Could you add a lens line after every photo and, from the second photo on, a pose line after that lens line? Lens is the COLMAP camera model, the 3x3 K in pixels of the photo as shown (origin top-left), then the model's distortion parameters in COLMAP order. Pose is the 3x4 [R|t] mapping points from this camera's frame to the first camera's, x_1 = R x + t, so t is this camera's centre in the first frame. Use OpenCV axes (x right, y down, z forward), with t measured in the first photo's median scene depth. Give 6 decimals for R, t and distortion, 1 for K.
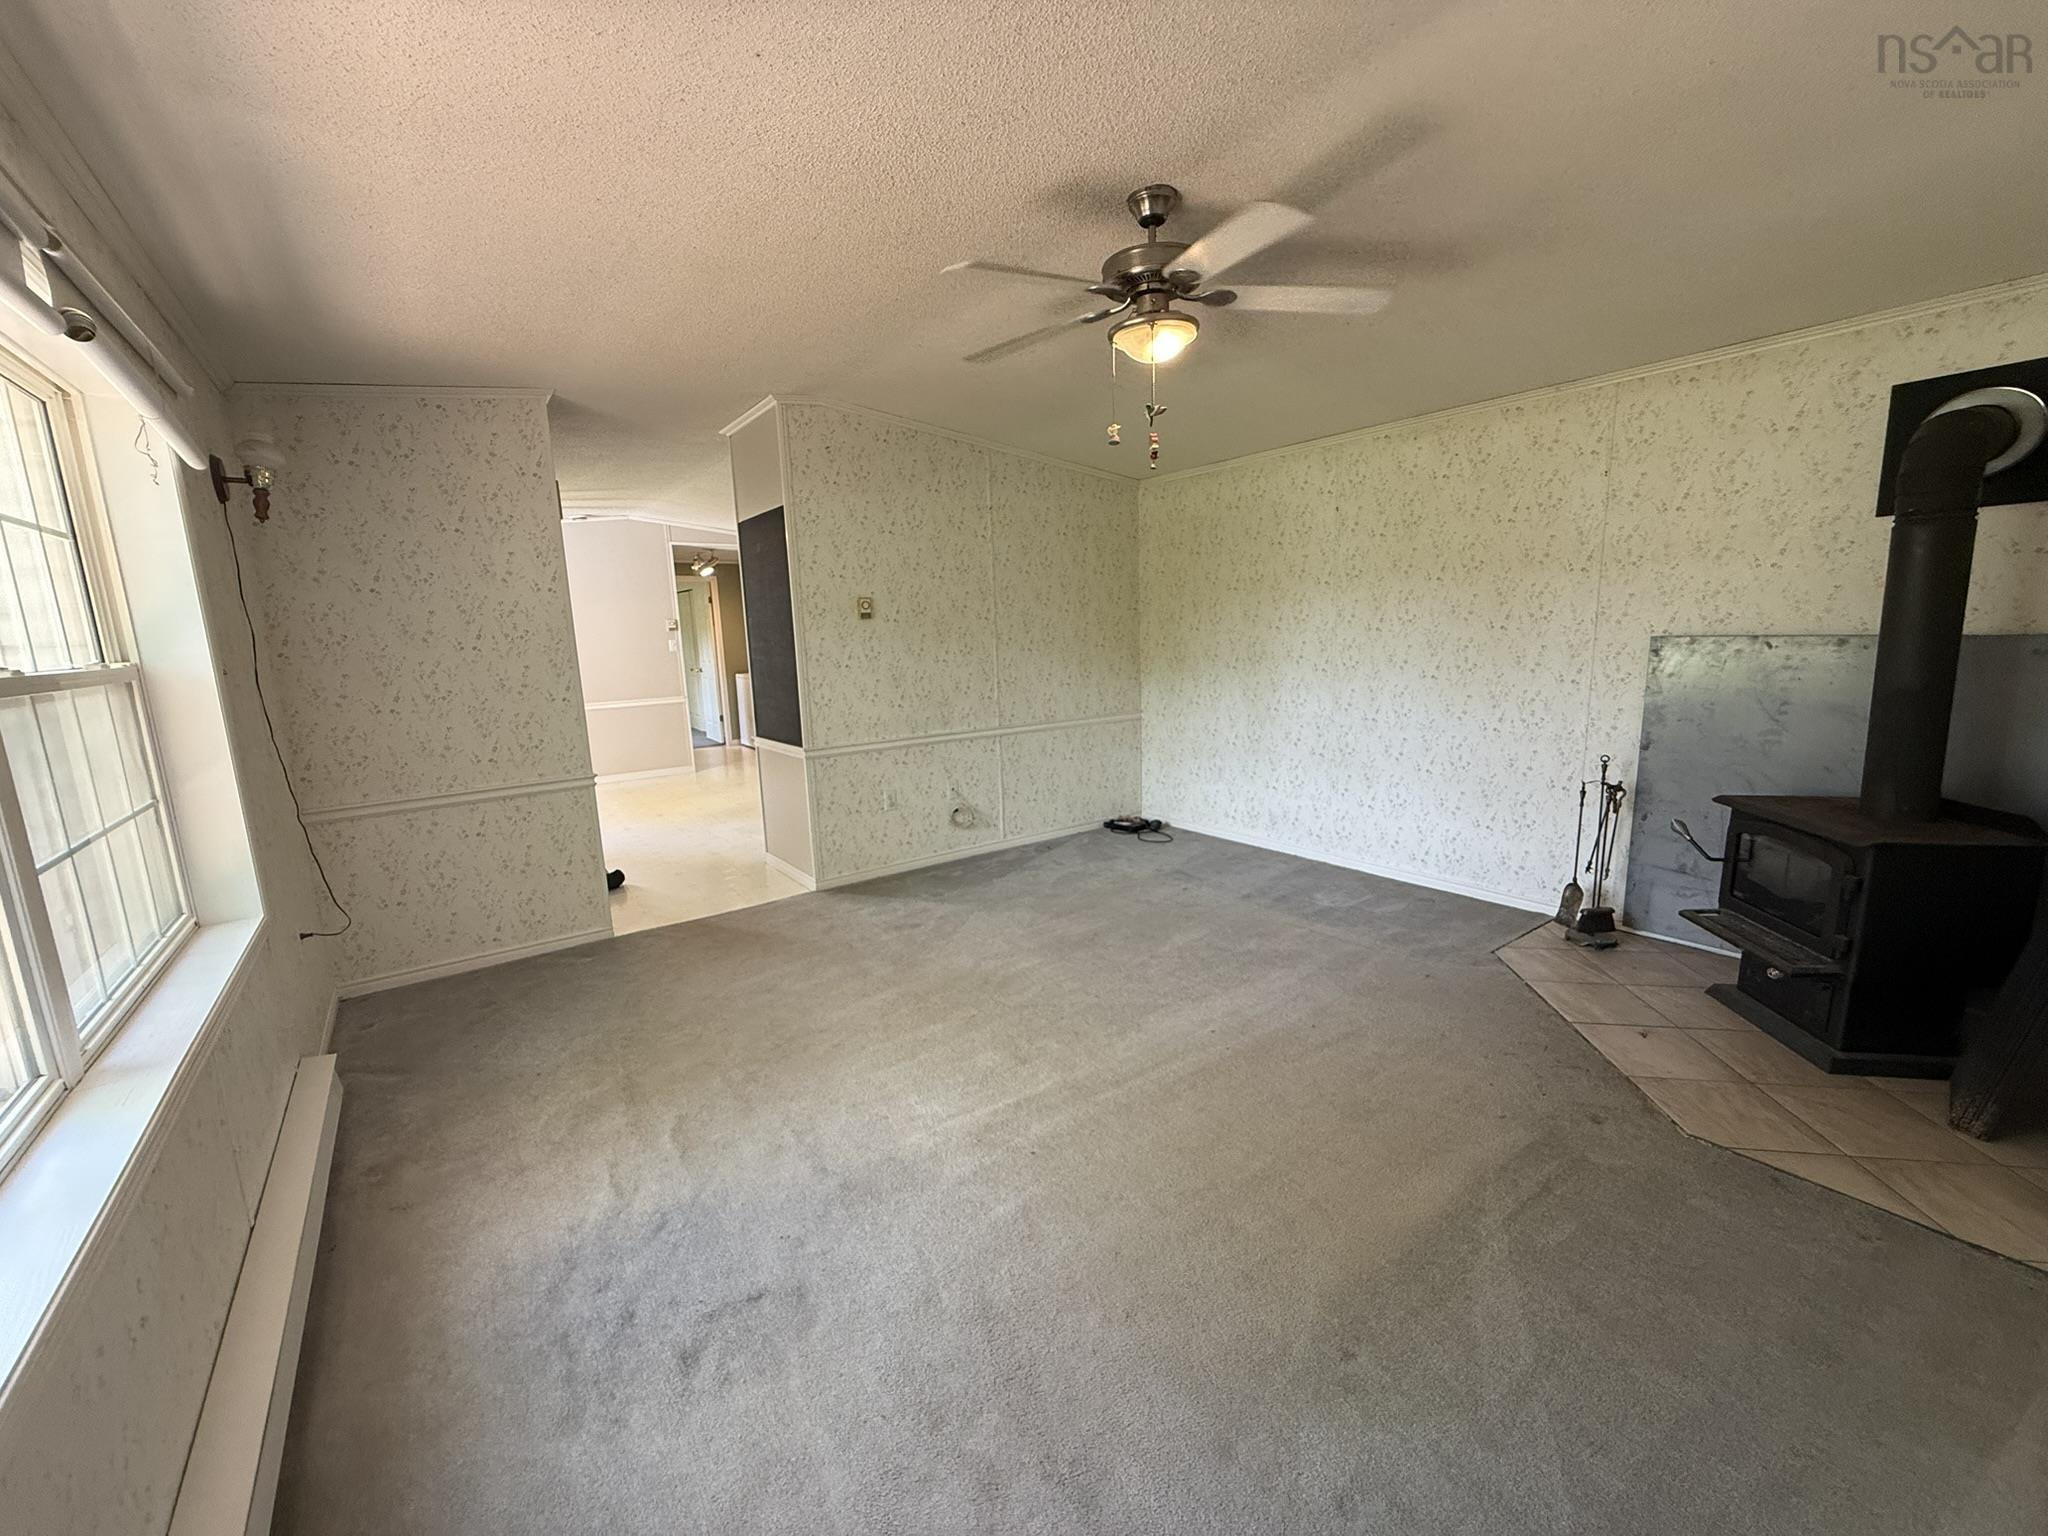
lens RADIAL K [[813.5, 0, 1014.4], [0, 813.5, 764.0], [0, 0, 1]] dist [0.001411, -0.000444]
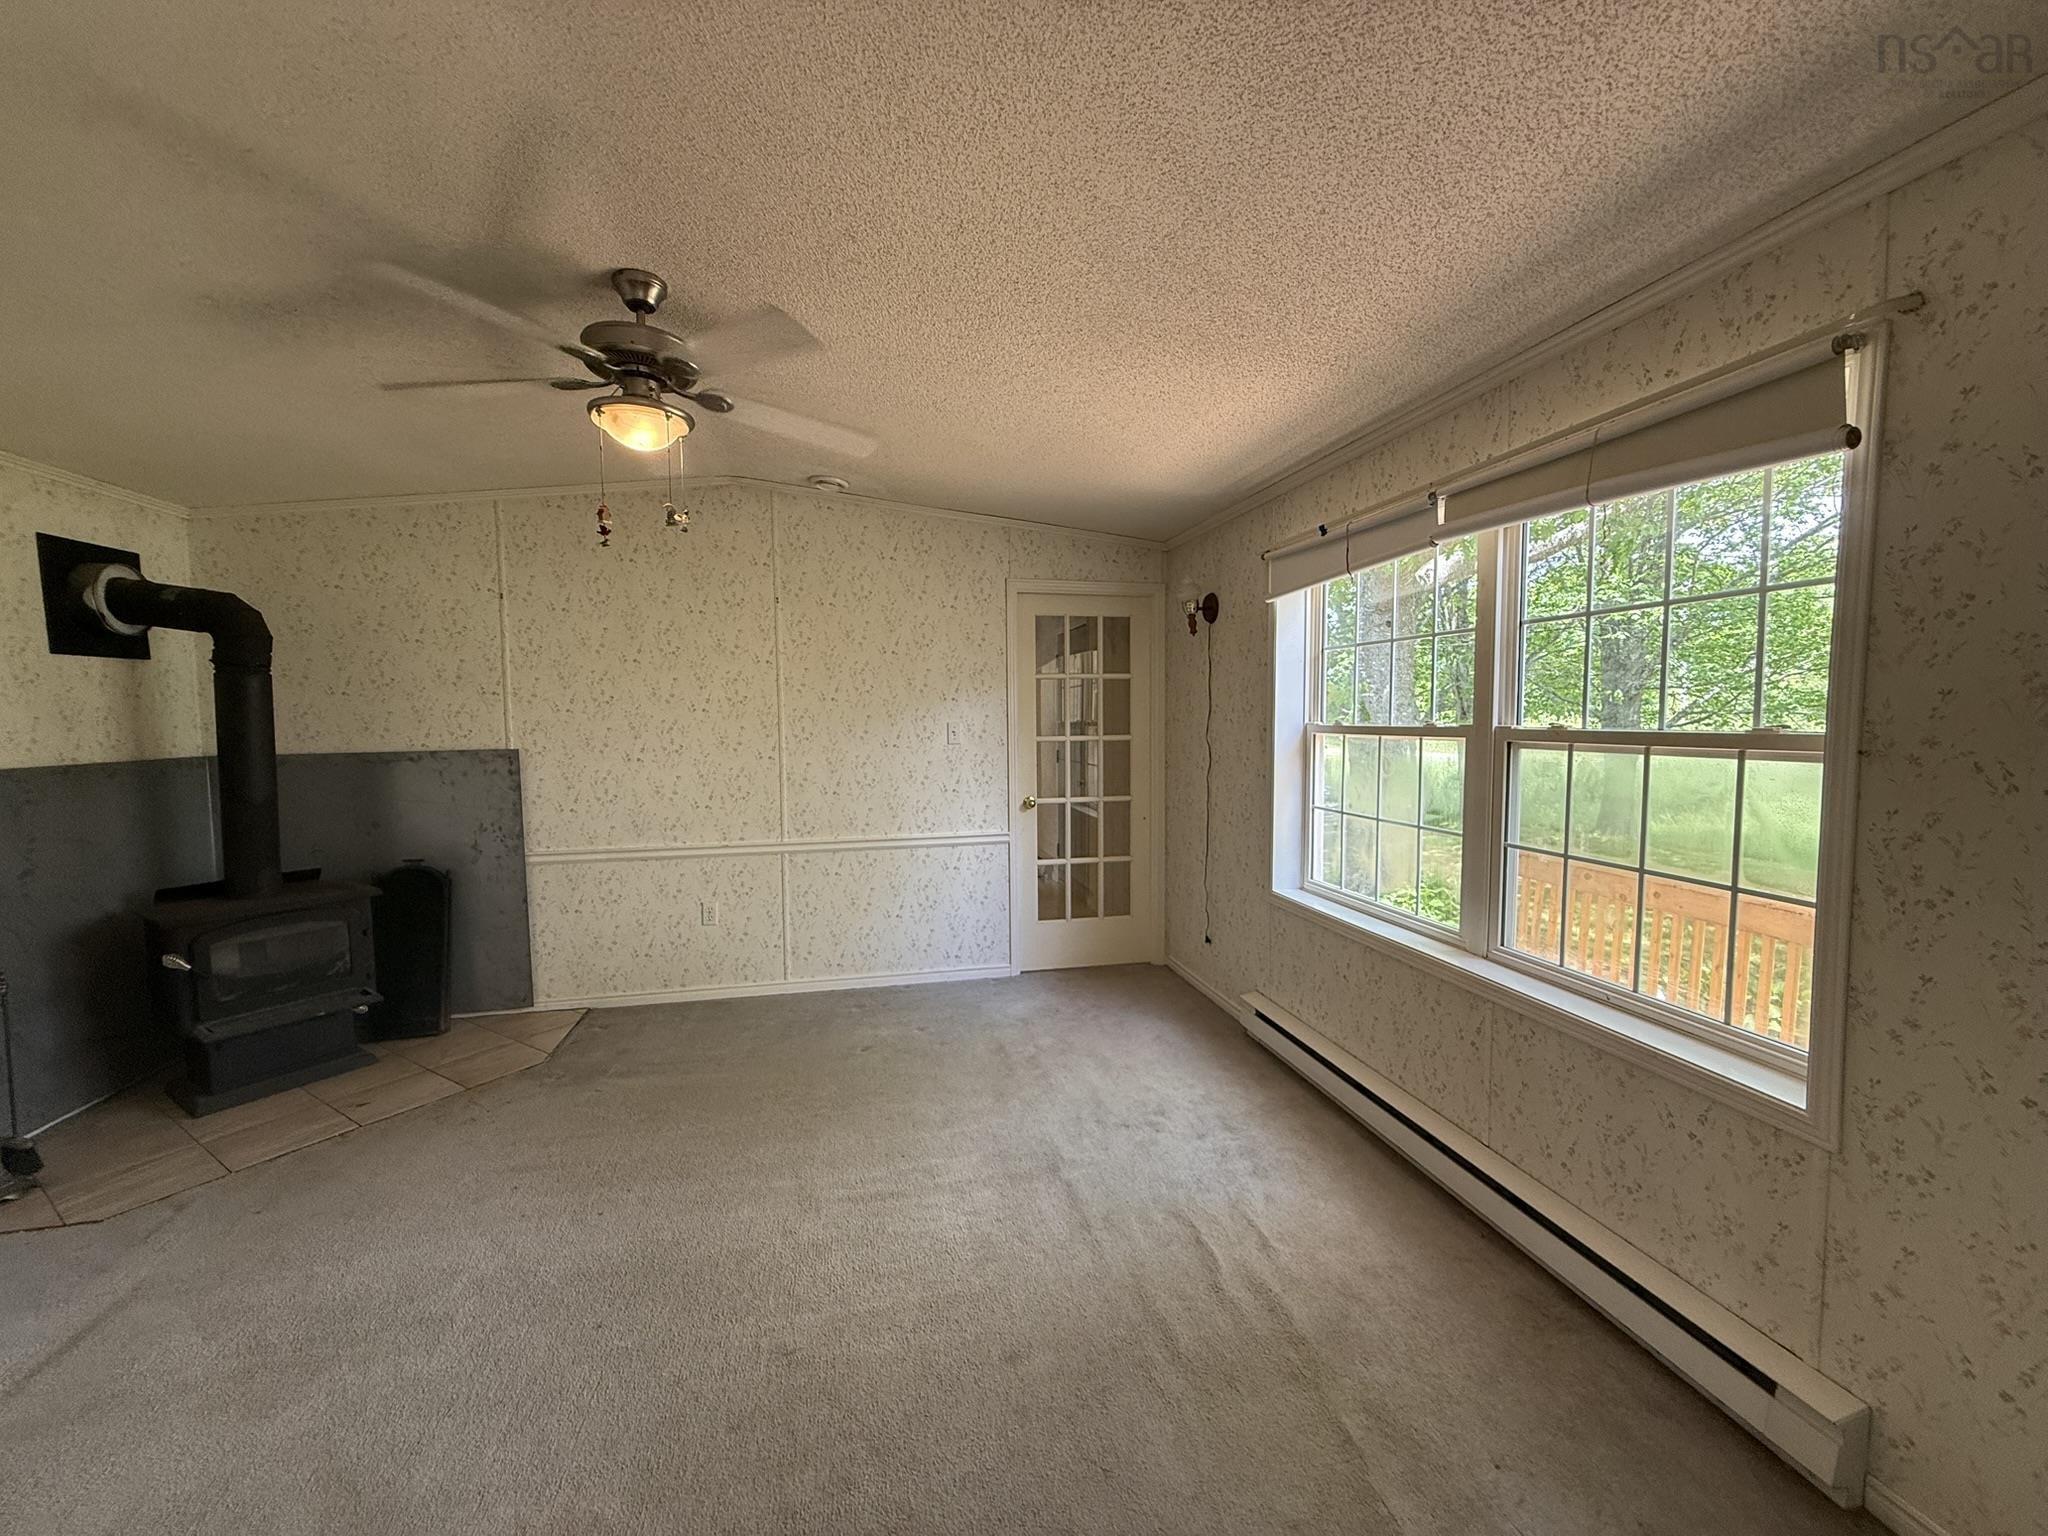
lens RADIAL K [[813.5, 0, 1014.0], [0, 813.5, 764.7], [0, 0, 1]] dist [0.001411, -0.000444]
pose [[-0.906509, 0.013826, 0.421960, -0.414917], [0.108352, 0.973607, 0.200873, -0.200881], [-0.408045, 0.227813, -0.884081, 1.210414]]
